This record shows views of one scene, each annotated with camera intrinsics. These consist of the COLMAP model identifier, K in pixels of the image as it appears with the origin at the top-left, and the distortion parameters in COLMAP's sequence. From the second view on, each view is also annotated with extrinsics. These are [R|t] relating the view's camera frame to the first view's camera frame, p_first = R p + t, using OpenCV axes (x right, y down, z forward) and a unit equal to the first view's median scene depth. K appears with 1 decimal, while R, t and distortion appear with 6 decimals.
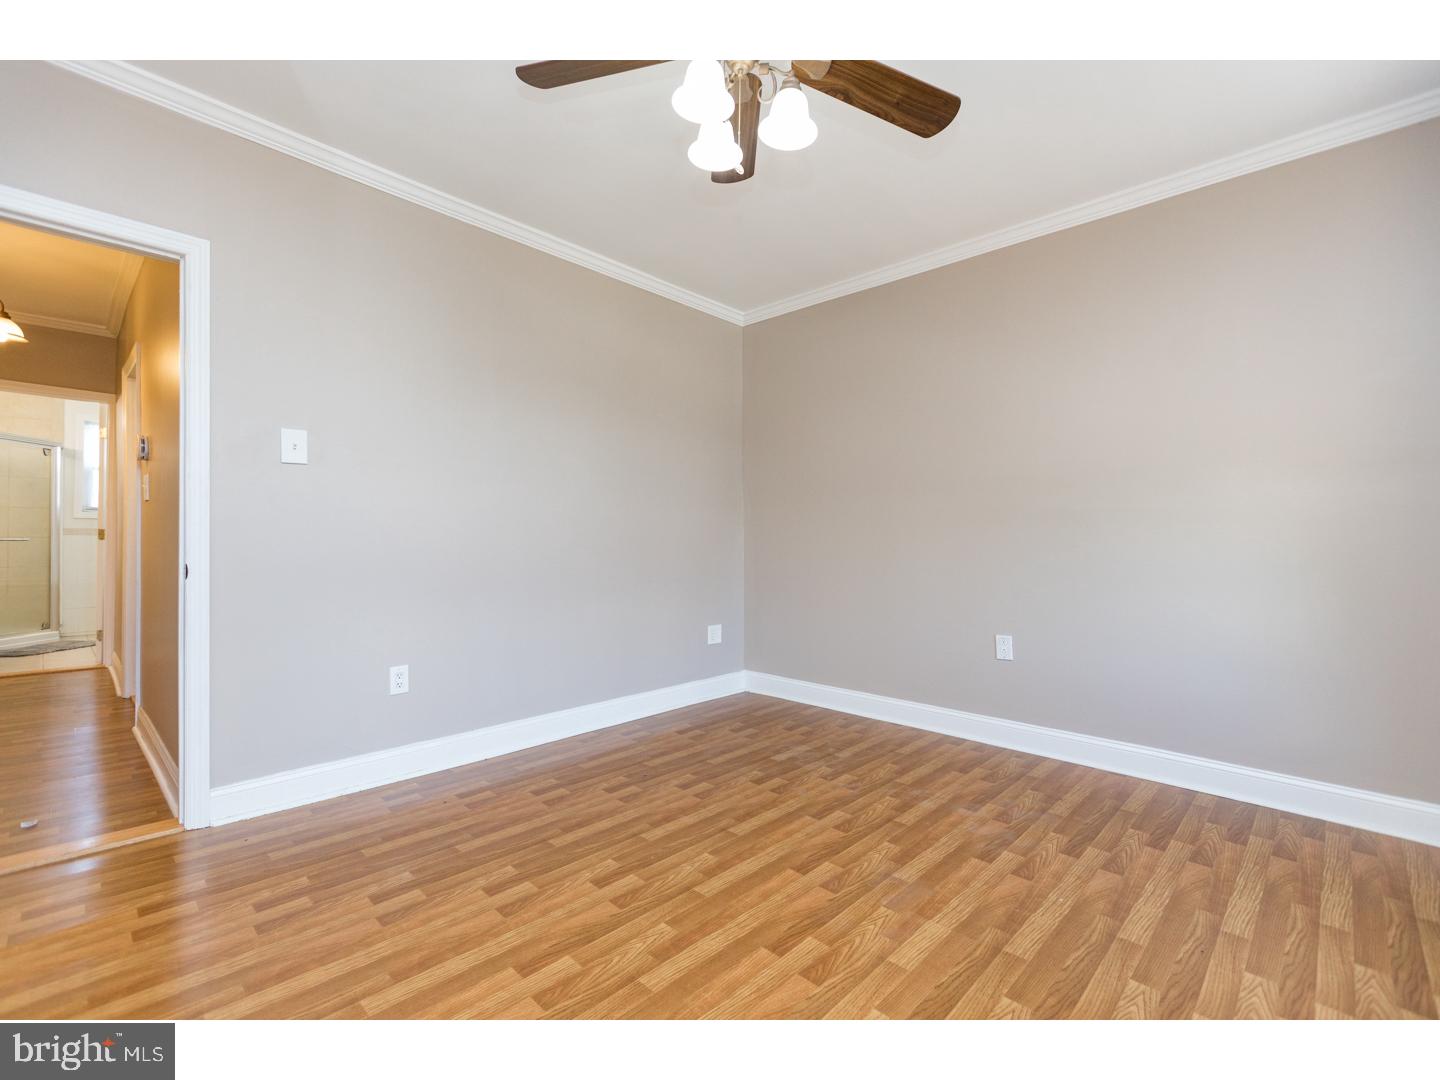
lens RADIAL K [[635.9, 0, 705.3], [0, 635.9, 552.9], [0, 0, 1]] dist [0.000954, -0.002944]
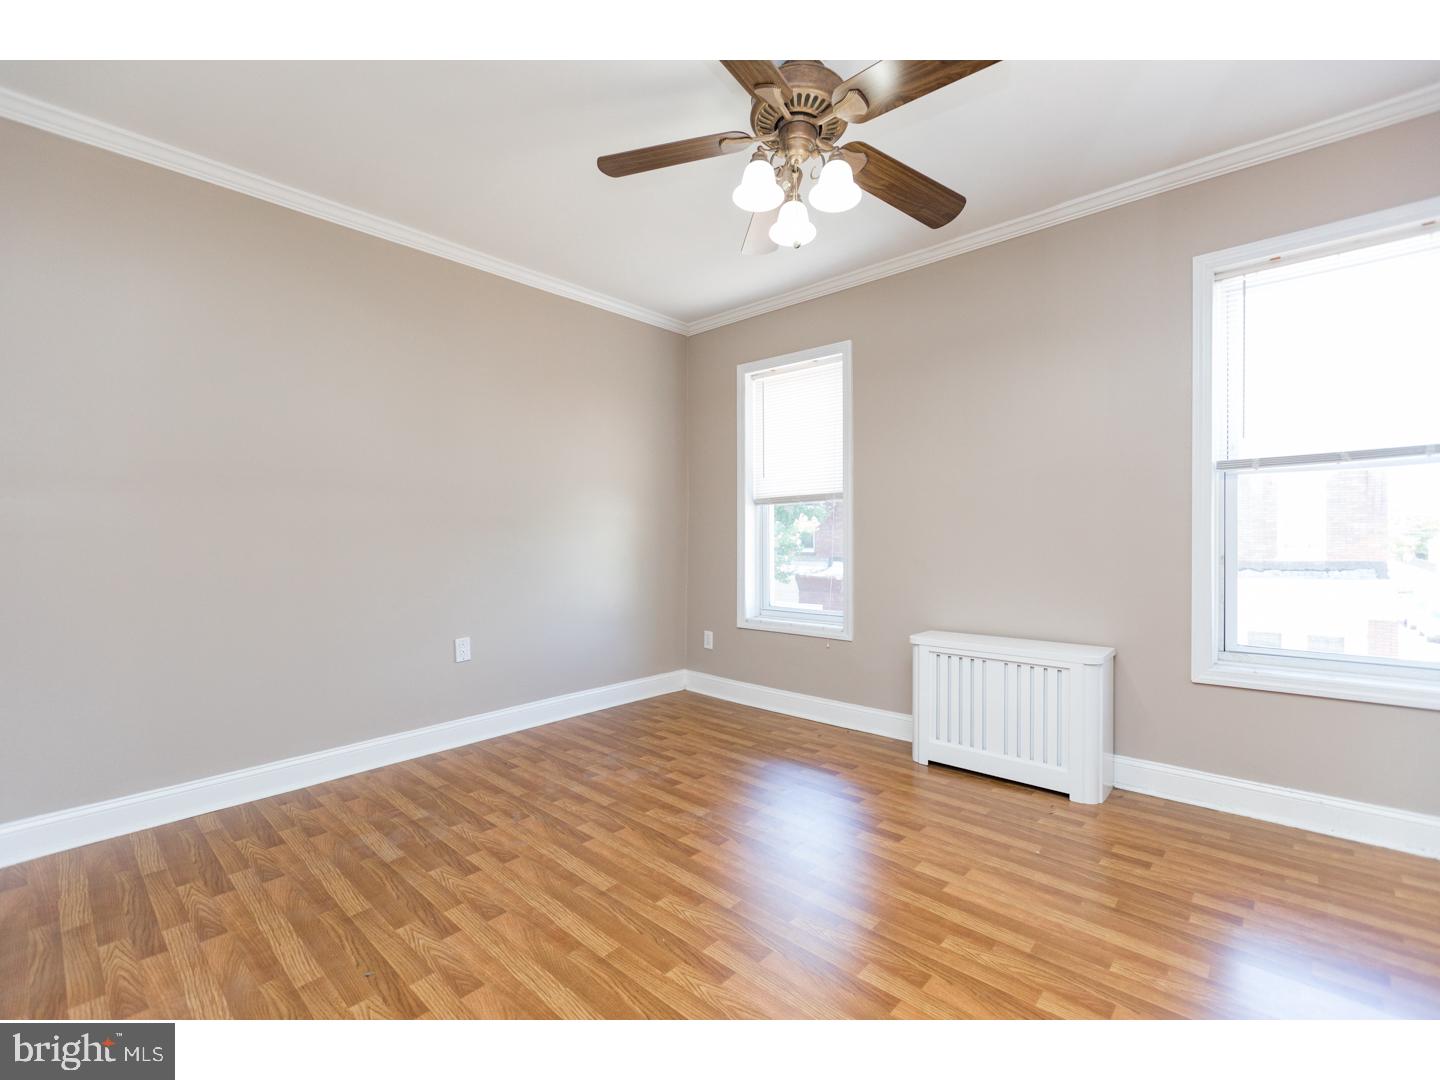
lens RADIAL K [[635.9, 0, 721.3], [0, 635.9, 541.1], [0, 0, 1]] dist [0.000954, -0.002944]
pose [[-0.048066, -0.017215, 0.998696, -0.681183], [0.026364, 0.999481, 0.018497, -0.044230], [-0.998496, 0.027218, -0.047587, 0.708829]]
